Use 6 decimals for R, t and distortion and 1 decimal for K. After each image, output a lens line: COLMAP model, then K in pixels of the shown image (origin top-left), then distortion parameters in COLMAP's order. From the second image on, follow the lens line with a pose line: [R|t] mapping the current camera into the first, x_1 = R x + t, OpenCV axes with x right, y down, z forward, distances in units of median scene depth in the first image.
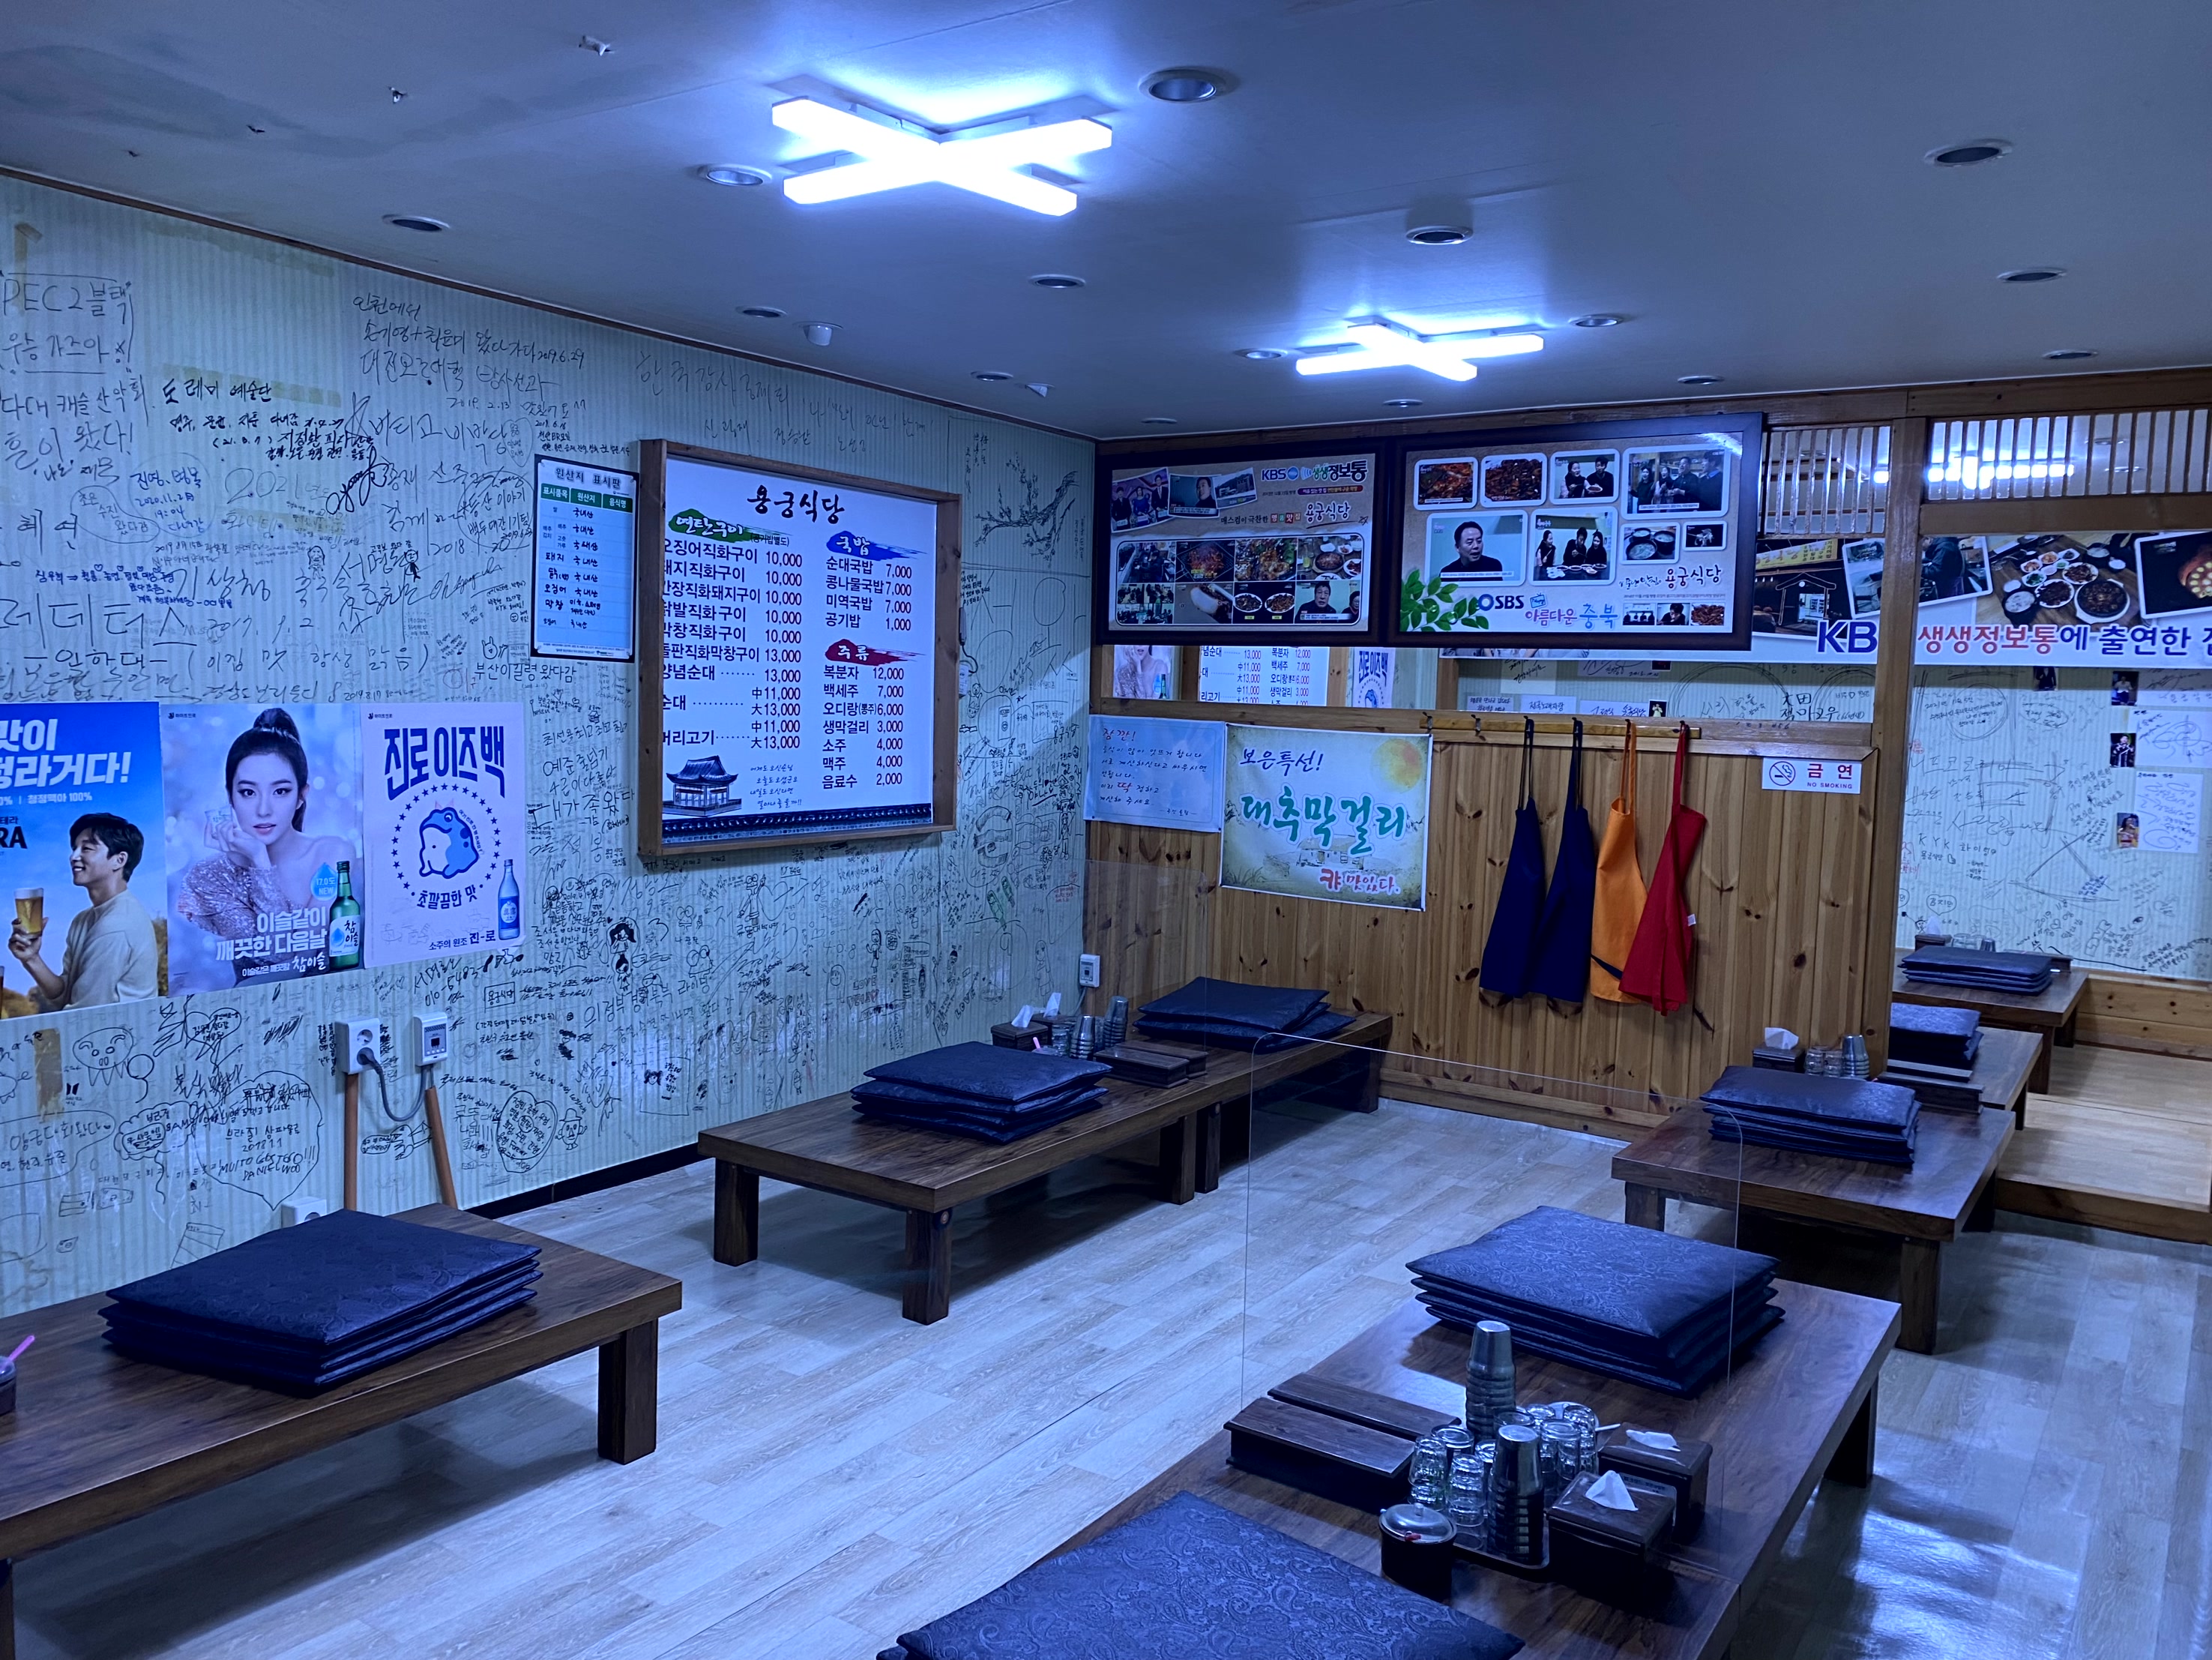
lens RADIAL K [[1682.6, 0, 1103.4], [0, 1682.6, 829.0], [0, 0, 1]] dist [0.009209, -0.005930]
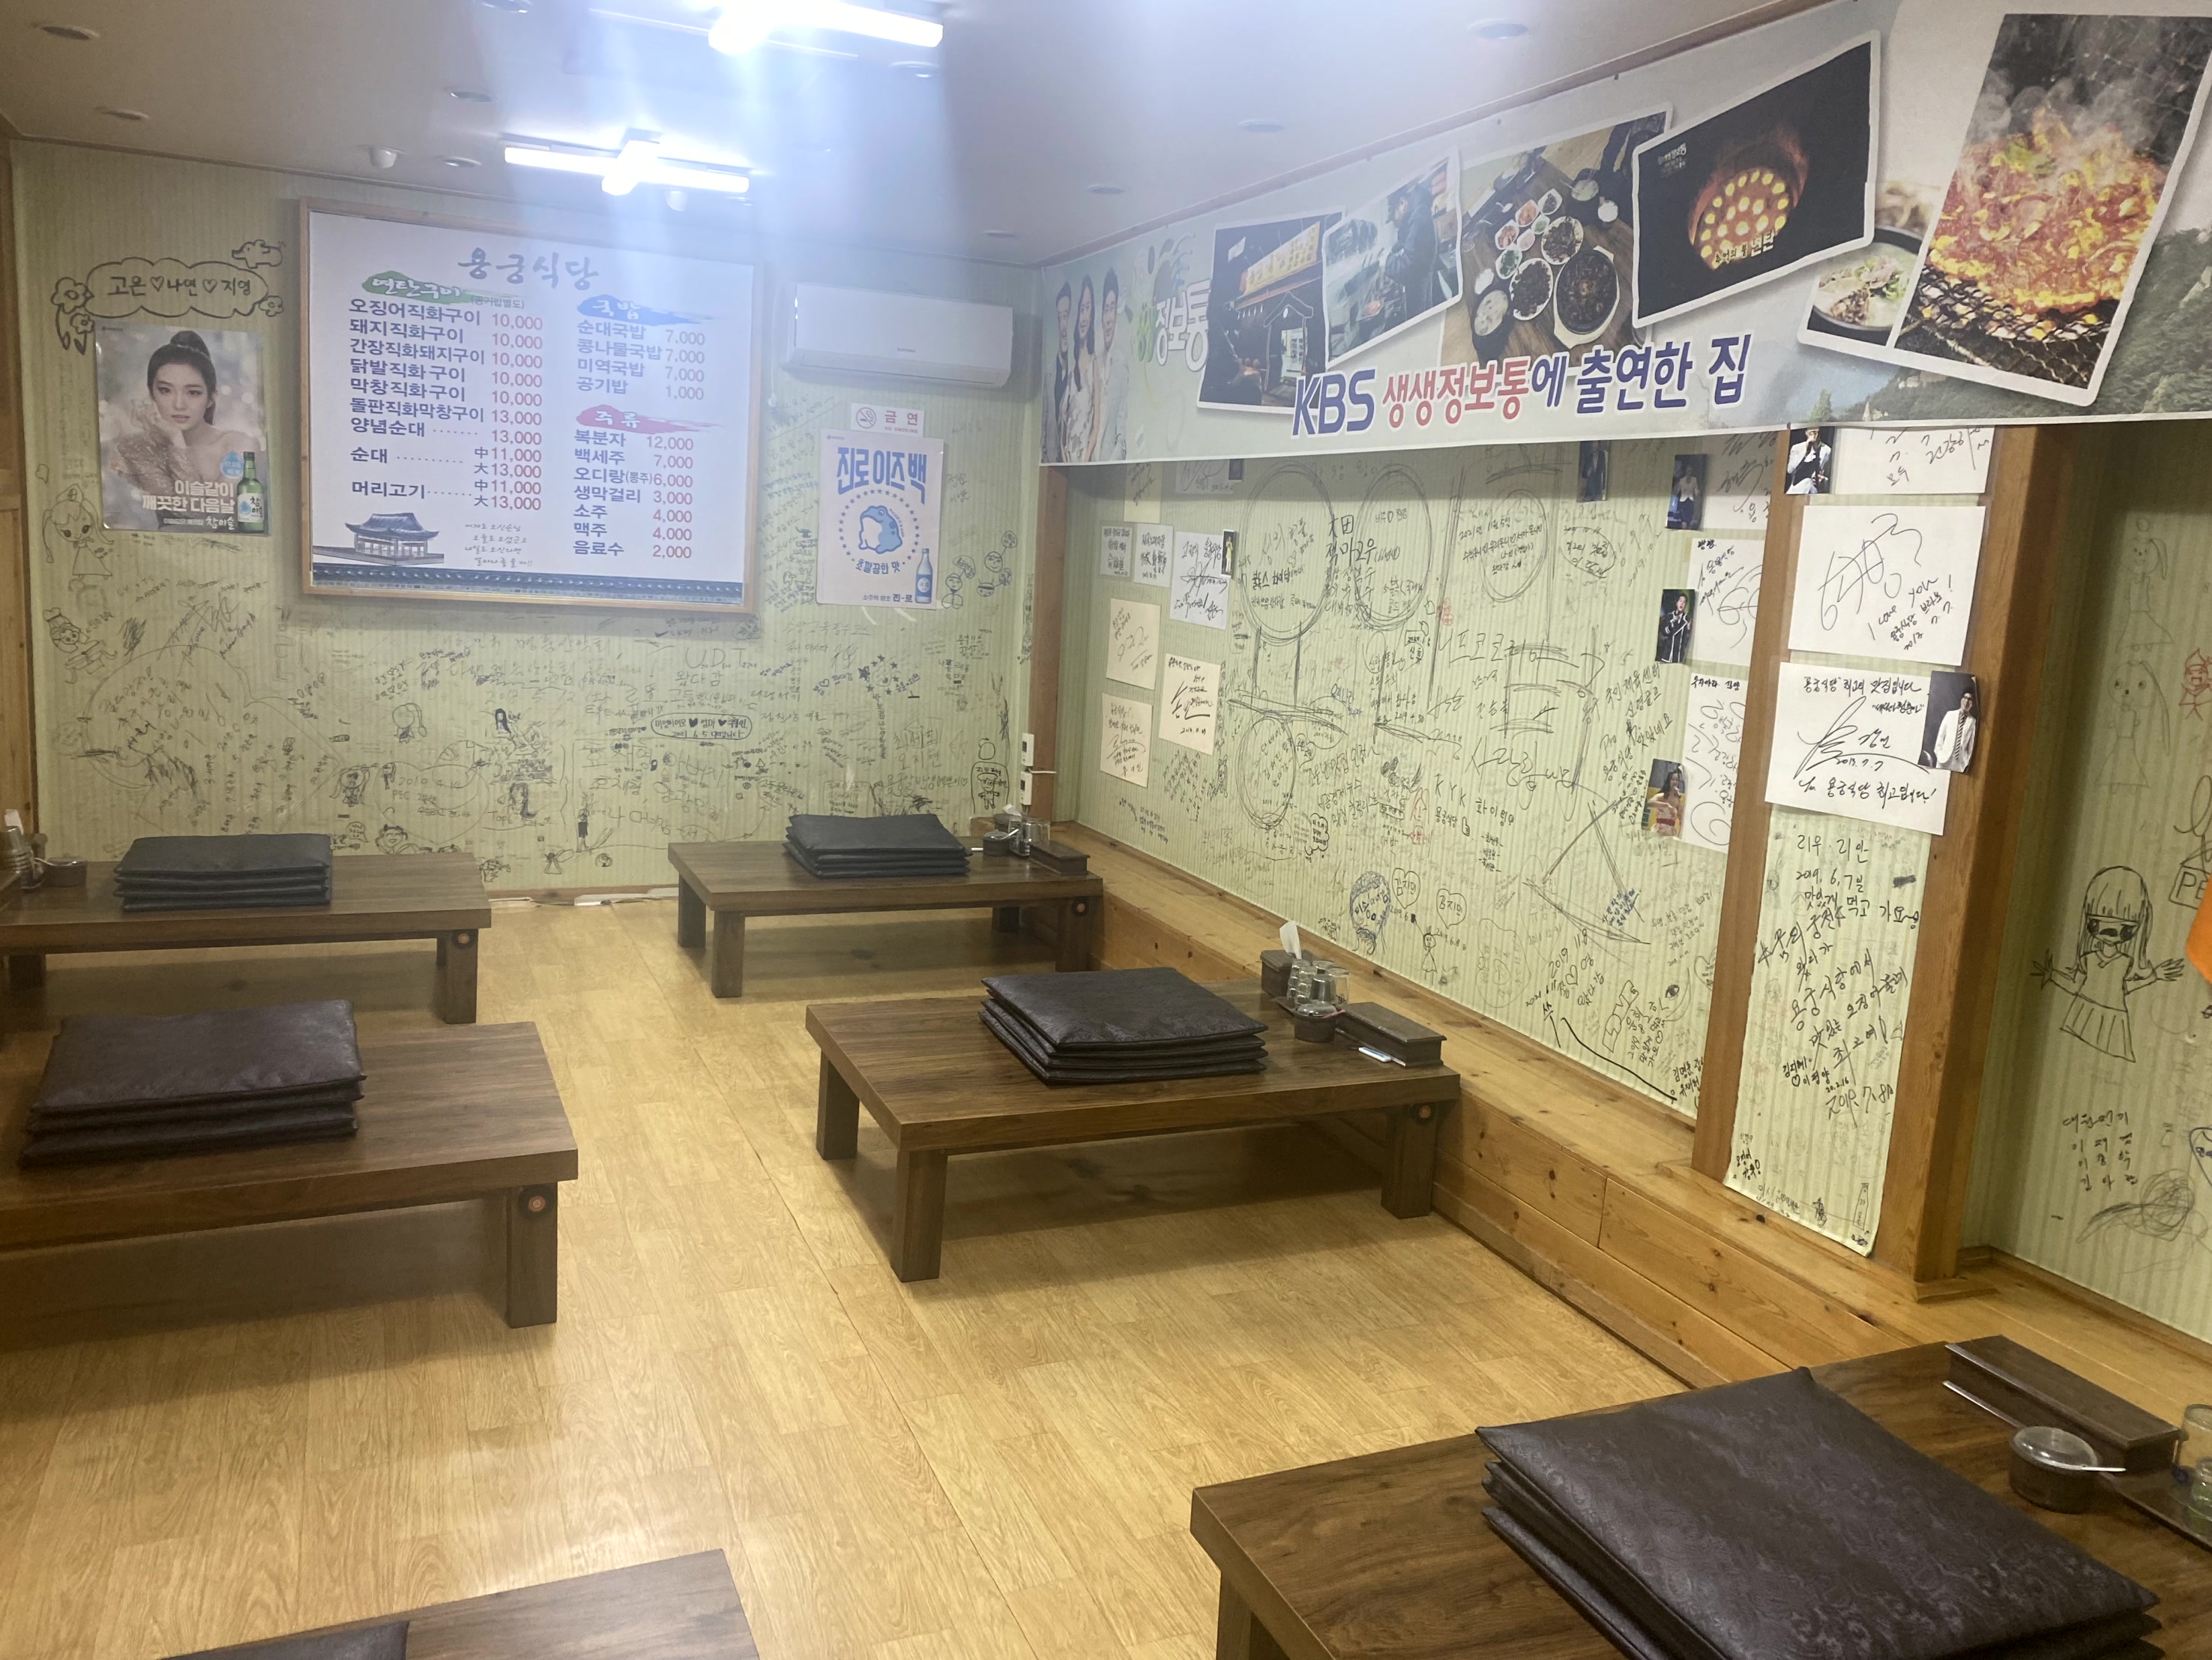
lens RADIAL K [[1682.6, 0, 1113.3], [0, 1682.6, 821.5], [0, 0, 1]] dist [0.009209, -0.005930]
pose [[0.864492, 0.101990, -0.492190, 0.704791], [-0.072958, 0.994289, 0.077890, -0.017947], [0.497323, -0.031426, 0.866996, 0.516361]]
